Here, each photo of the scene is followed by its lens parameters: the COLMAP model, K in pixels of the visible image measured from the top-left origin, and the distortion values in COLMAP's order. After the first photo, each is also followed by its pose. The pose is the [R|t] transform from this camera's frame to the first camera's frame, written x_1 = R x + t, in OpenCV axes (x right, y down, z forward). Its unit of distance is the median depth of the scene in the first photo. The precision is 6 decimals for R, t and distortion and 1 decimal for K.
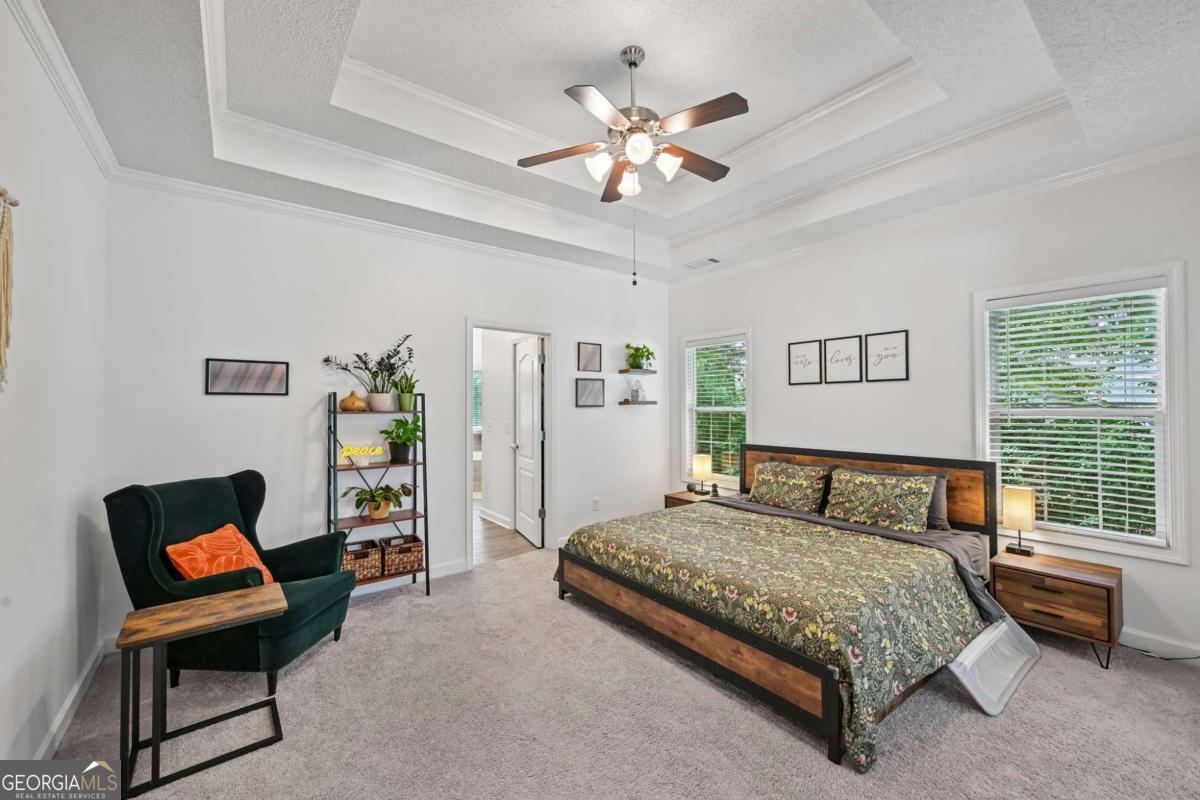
lens RADIAL K [[468.0, 0, 599.6], [0, 468.0, 400.2], [0, 0, 1]] dist [-0.002047, 0.000542]
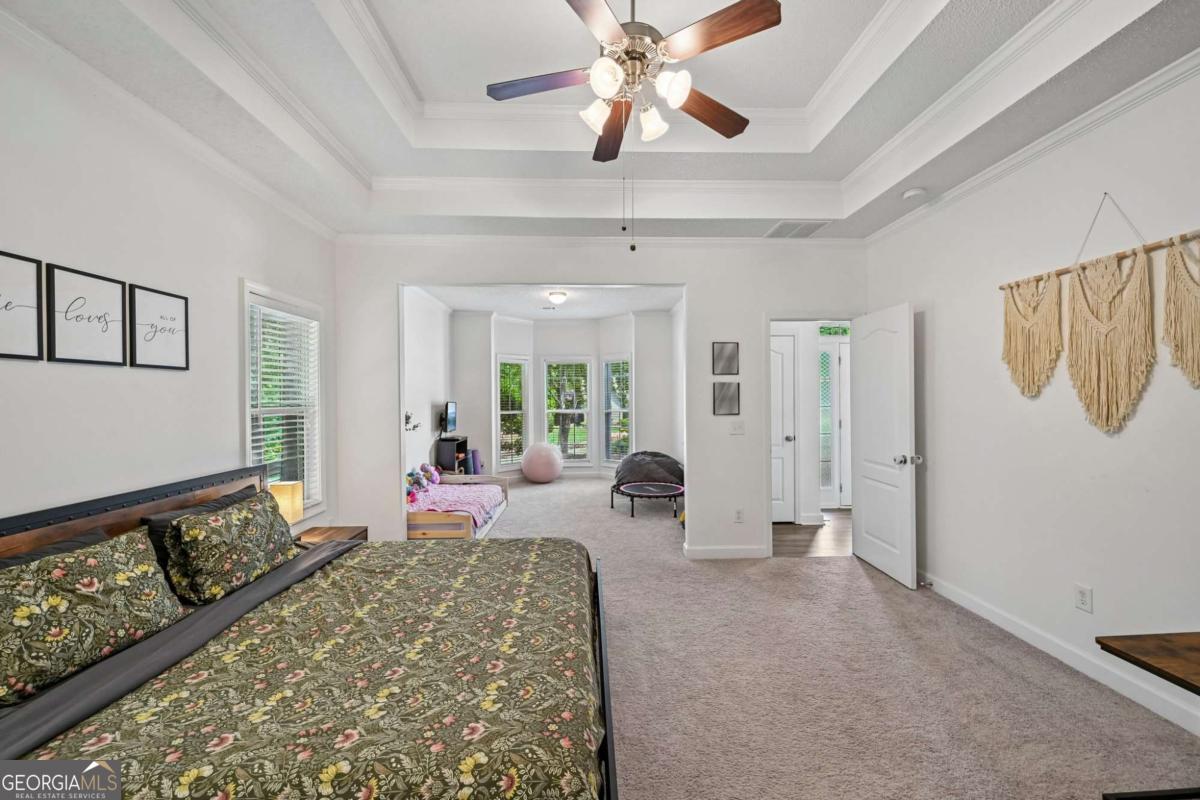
lens RADIAL K [[468.0, 0, 600.8], [0, 468.0, 398.8], [0, 0, 1]] dist [-0.002047, 0.000542]
pose [[-0.812144, 0.002126, 0.583453, -0.247981], [-0.000852, 0.999988, -0.004831, 0.003155], [-0.583457, -0.004421, -0.812132, 1.202030]]
